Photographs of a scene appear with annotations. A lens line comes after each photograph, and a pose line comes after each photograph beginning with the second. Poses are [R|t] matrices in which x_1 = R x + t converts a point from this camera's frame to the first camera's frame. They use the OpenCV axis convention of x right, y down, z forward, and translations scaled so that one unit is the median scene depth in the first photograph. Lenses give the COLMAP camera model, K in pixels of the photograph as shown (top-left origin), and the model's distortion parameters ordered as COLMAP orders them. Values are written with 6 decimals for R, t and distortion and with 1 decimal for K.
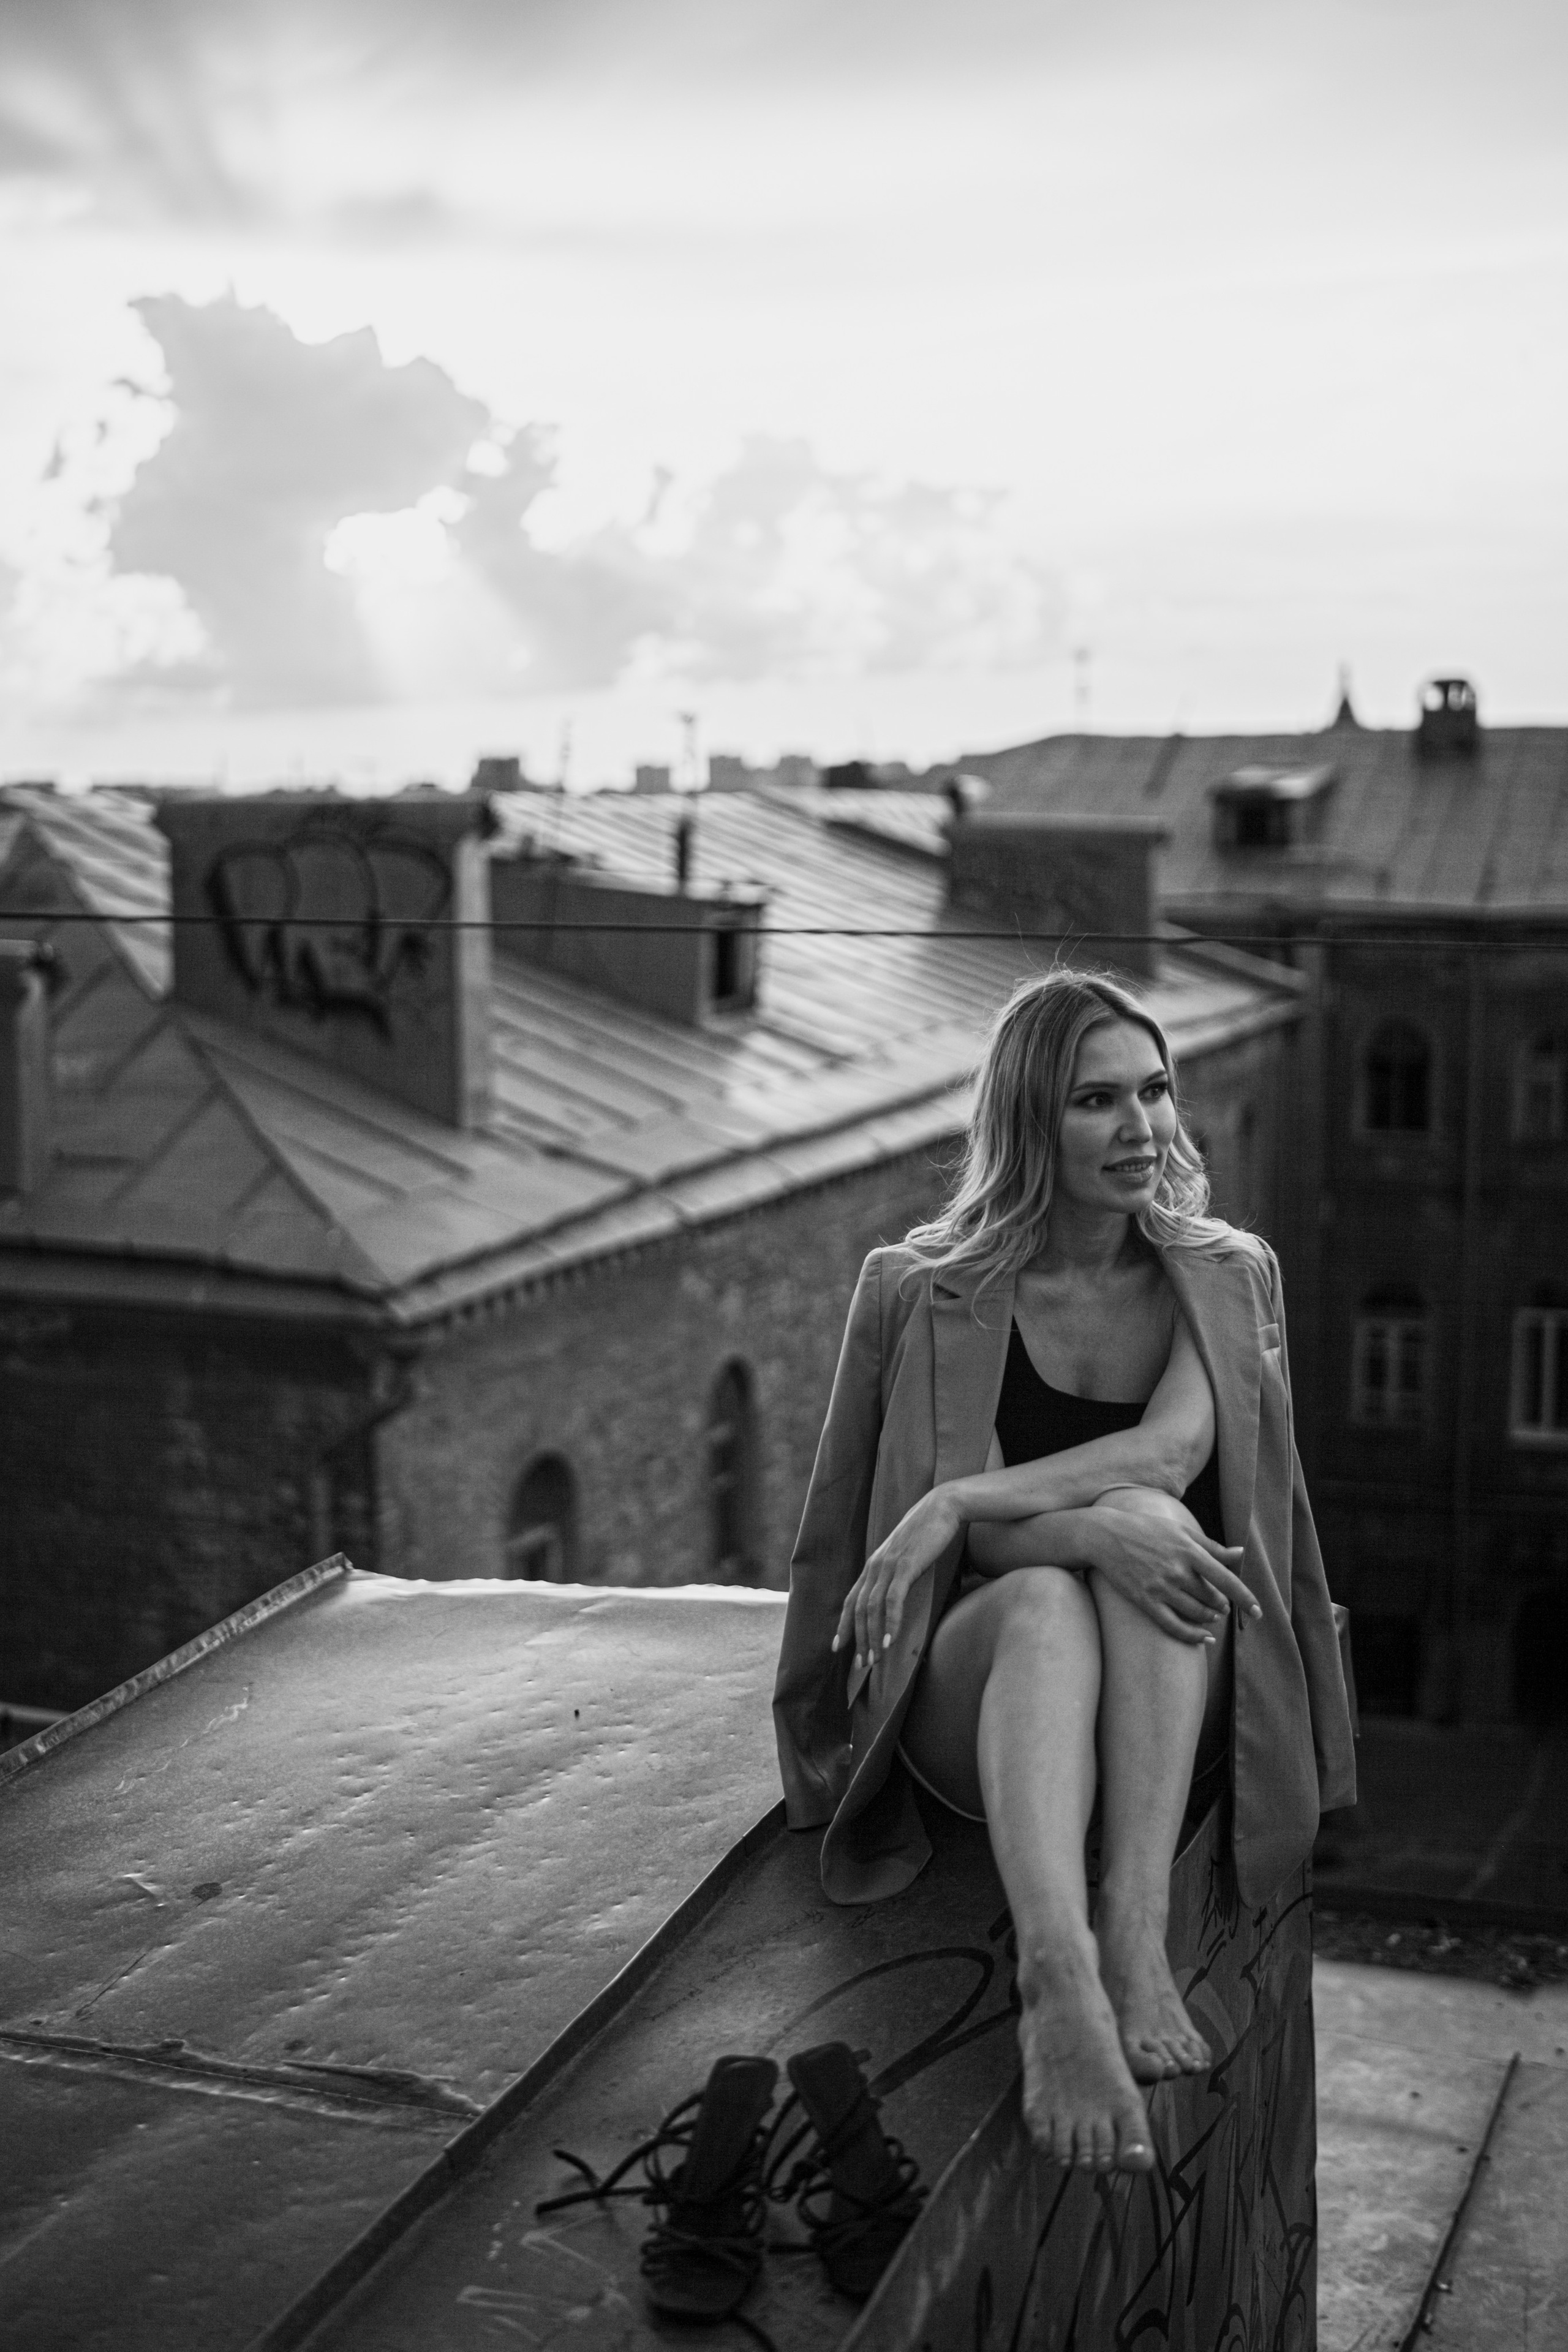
lens RADIAL K [[2563.5, 0, 785.9], [0, 2563.5, 1135.3], [0, 0, 1]] dist [-0.088597, 0.005926]
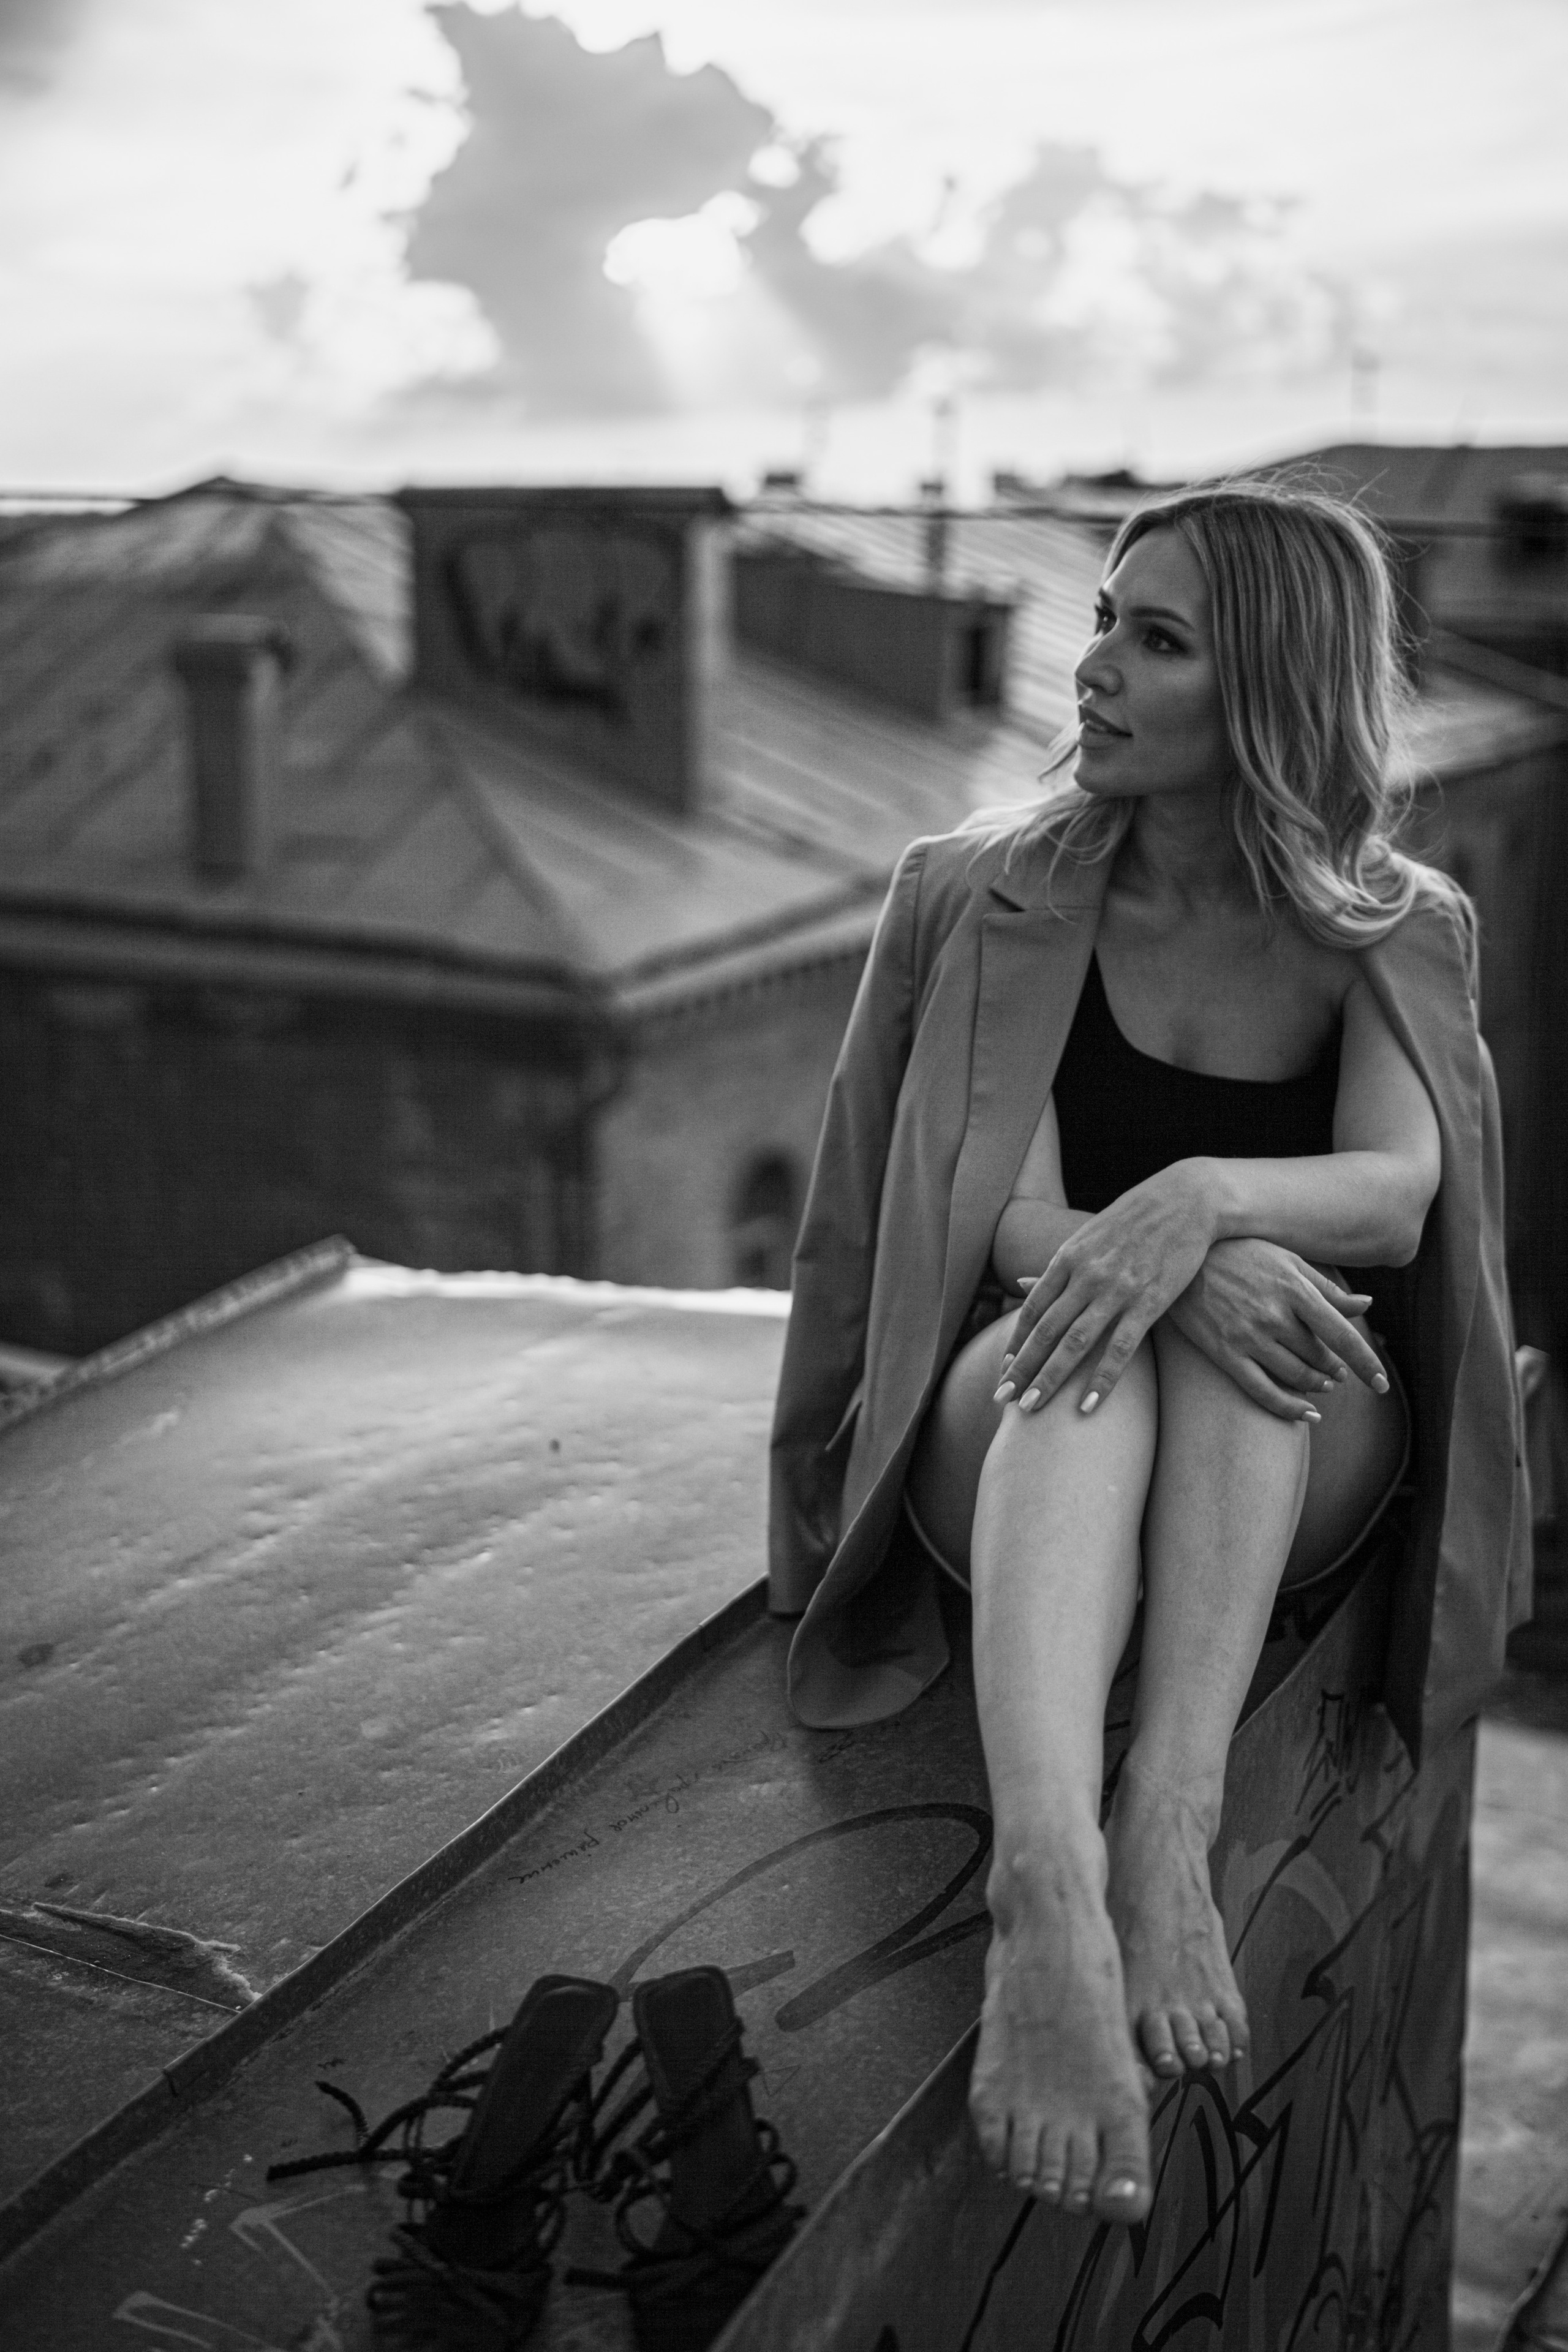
lens RADIAL K [[2466.7, 0, 784.0], [0, 2466.7, 1176.0], [0, 0, 1]] dist [-0.086464, 0.016253]
pose [[0.993566, 0.033010, -0.108334, 0.079396], [-0.018676, 0.991239, 0.130756, 0.044648], [0.111701, -0.127891, 0.985478, 0.286243]]
